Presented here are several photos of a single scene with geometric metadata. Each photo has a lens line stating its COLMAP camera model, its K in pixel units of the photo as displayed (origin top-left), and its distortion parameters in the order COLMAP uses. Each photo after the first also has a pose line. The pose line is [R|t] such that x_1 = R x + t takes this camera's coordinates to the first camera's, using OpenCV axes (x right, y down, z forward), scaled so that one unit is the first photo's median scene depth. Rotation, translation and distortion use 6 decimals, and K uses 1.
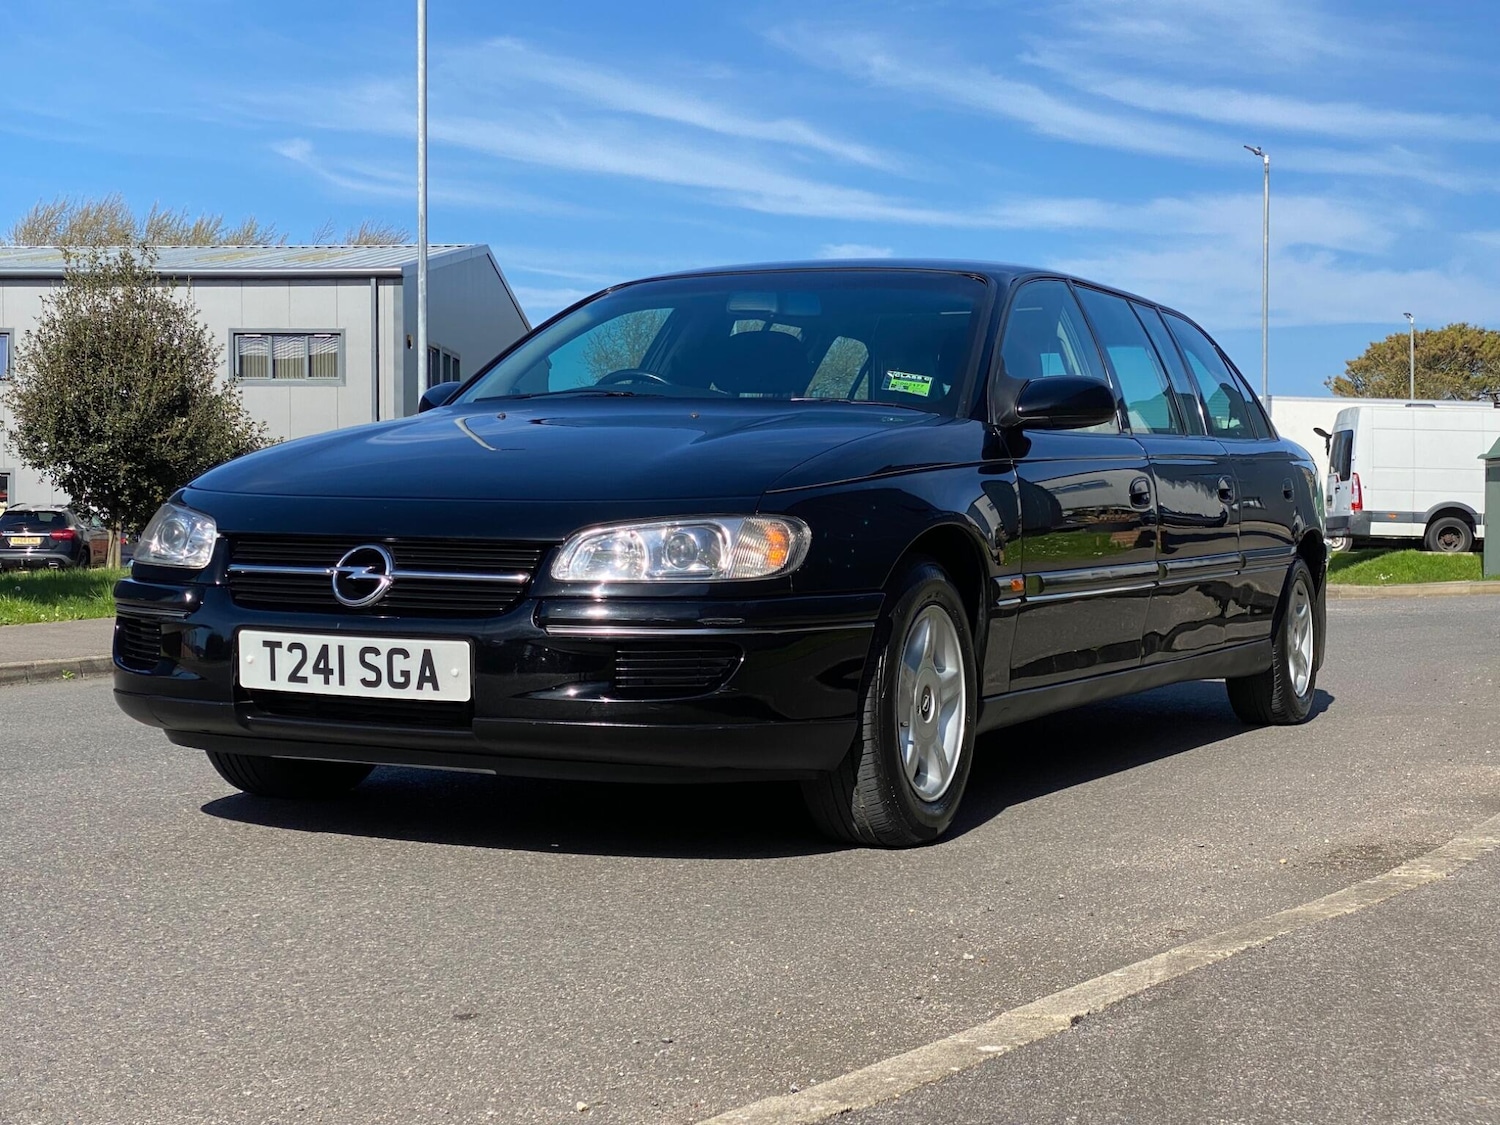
lens RADIAL K [[2292.4, 0, 736.2], [0, 2292.4, 521.1], [0, 0, 1]] dist [0.138694, 0.018008]
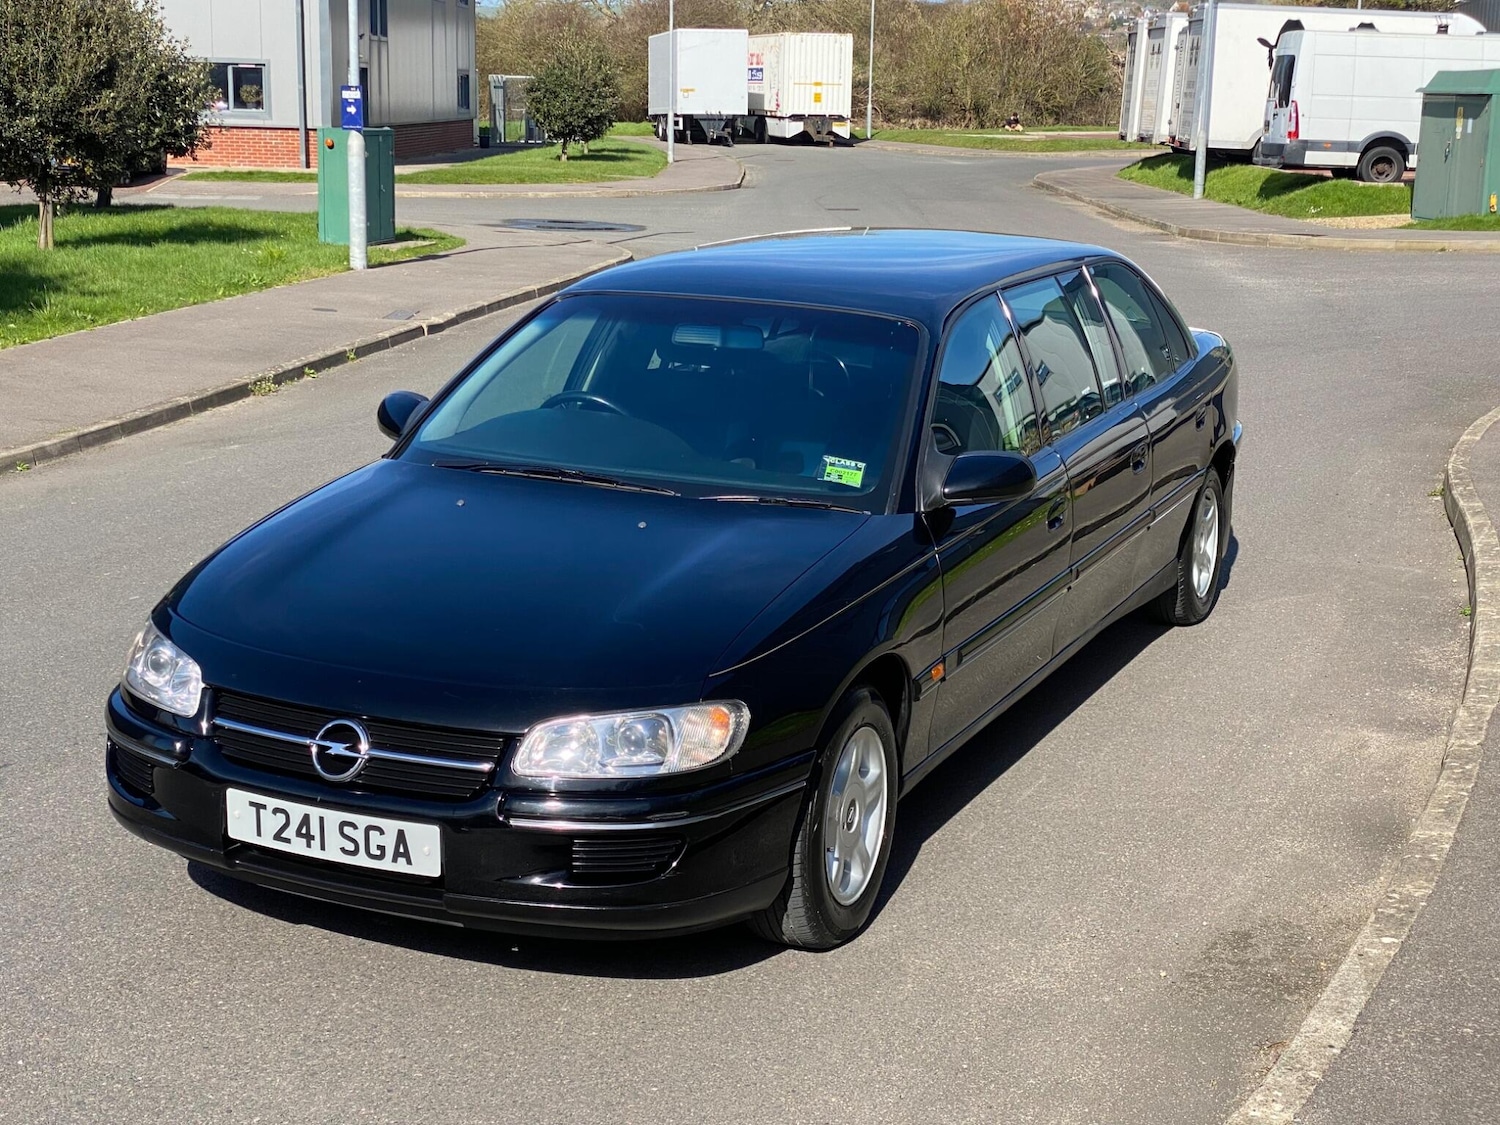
lens RADIAL K [[2292.4, 0, 736.2], [0, 2292.4, 521.1], [0, 0, 1]] dist [0.138694, 0.018008]
pose [[0.999484, 0.009864, 0.030563, -0.008539], [-0.015611, 0.980892, 0.193924, -0.298492], [-0.028066, -0.194301, 0.980540, -0.059231]]
